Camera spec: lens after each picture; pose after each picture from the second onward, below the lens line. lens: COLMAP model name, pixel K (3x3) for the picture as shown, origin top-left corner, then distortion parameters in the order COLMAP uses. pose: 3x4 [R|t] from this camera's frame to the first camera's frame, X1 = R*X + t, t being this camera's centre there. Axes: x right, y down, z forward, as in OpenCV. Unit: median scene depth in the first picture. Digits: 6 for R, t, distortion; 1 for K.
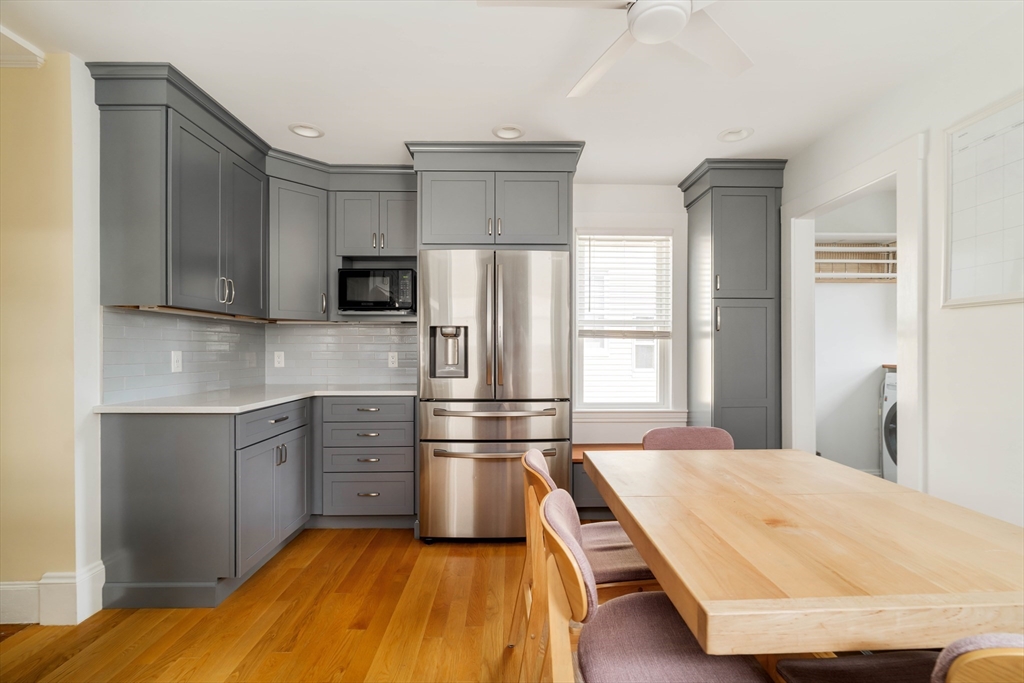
lens RADIAL K [[467.0, 0, 517.3], [0, 467.0, 351.2], [0, 0, 1]] dist [-0.005393, 0.001915]
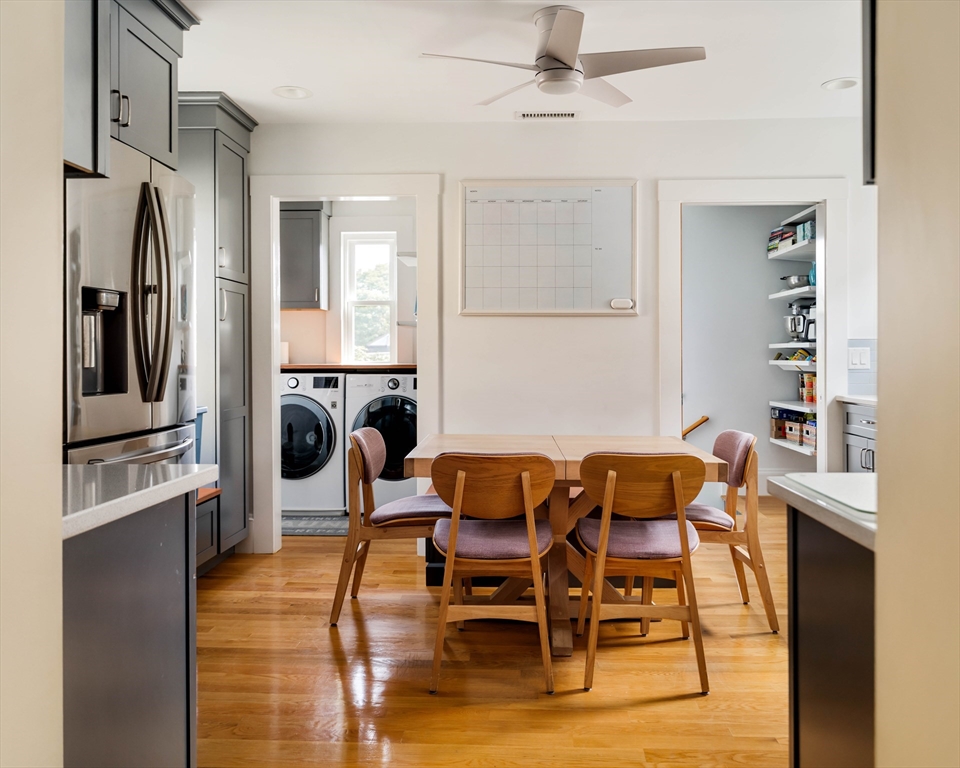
lens RADIAL K [[819.1, 0, 488.4], [0, 819.1, 360.7], [0, 0, 1]] dist [-0.003697, 0.003994]
pose [[0.056997, -0.005236, 0.998361, -0.934069], [0.004141, 0.999979, 0.005008, 0.017563], [-0.998366, 0.003849, 0.057018, 0.517965]]
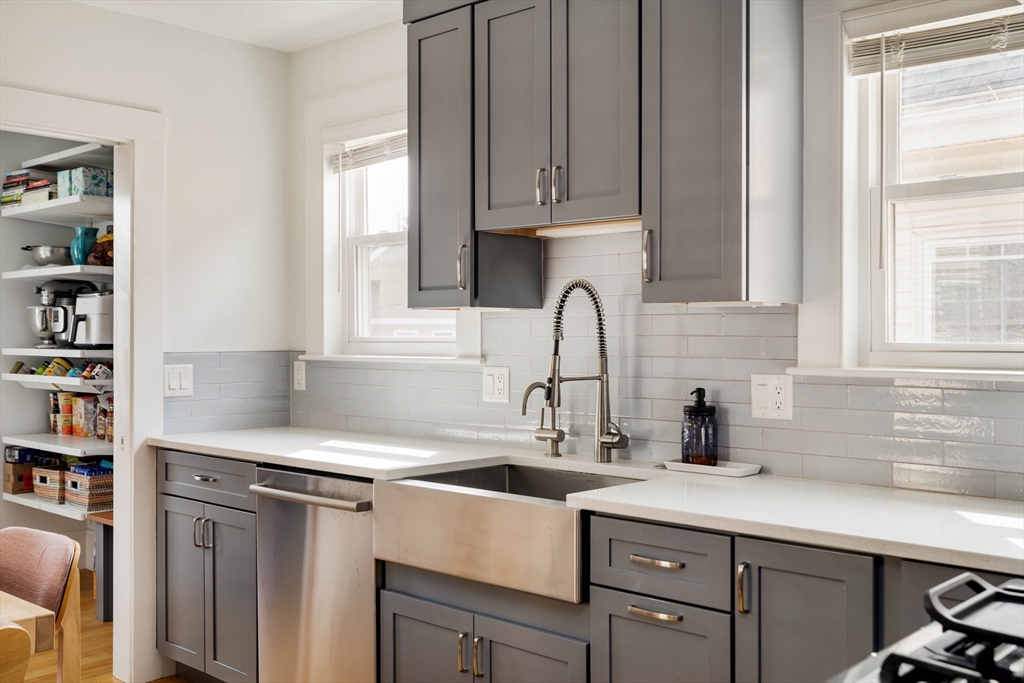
lens RADIAL K [[1025.6, 0, 522.1], [0, 1025.6, 339.0], [0, 0, 1]] dist [0.005582, 0.000000]
pose [[-0.723812, -0.002974, 0.689990, -0.589725], [-0.002089, 0.999996, 0.002119, -0.032780], [-0.689994, 0.000092, -0.723815, 0.557649]]
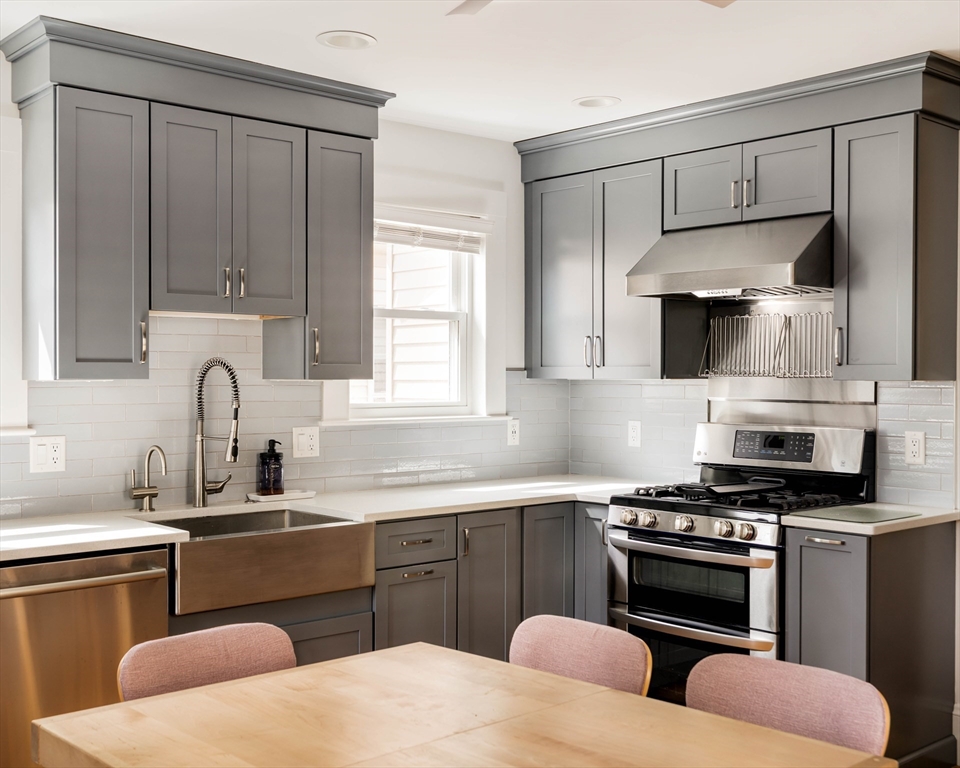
lens RADIAL K [[1117.2, 0, 465.1], [0, 1117.2, 383.8], [0, 0, 1]] dist [0.014098, 0.000000]
pose [[-0.760420, 0.002032, -0.649428, 0.687154], [-0.002744, 0.999976, 0.006342, -0.066647], [0.649426, 0.006604, -0.760396, 0.996926]]
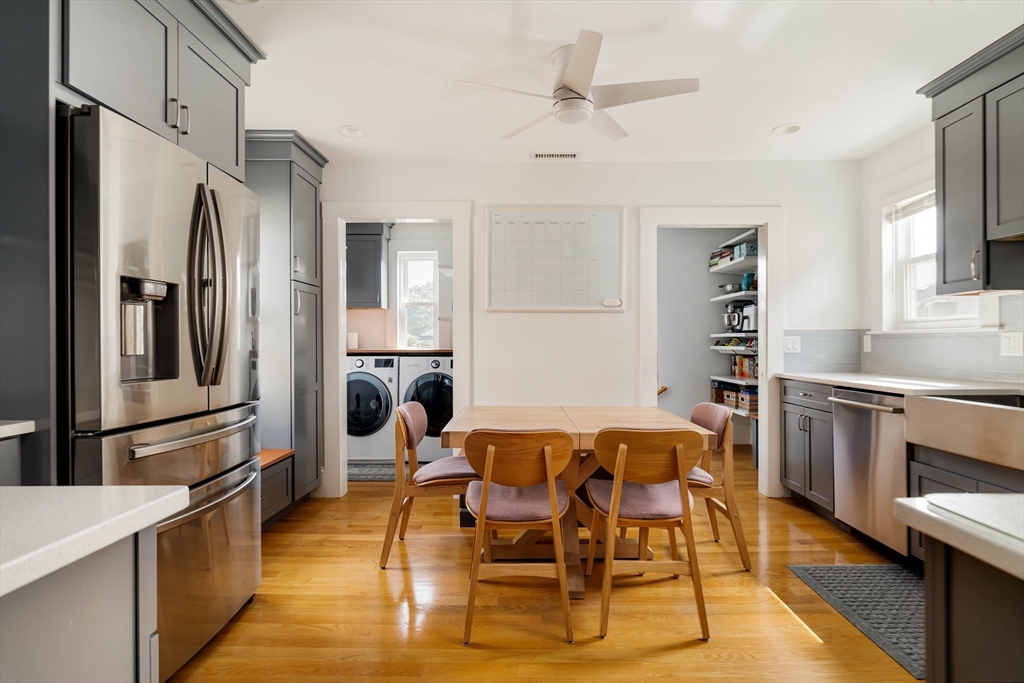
lens RADIAL K [[531.6, 0, 519.3], [0, 531.6, 346.2], [0, 0, 1]] dist [-0.006572, 0.002102]
pose [[0.022666, -0.006389, 0.999723, -0.682159], [0.004121, 0.999972, 0.006297, 0.015993], [-0.999735, 0.003978, 0.022692, 0.550961]]
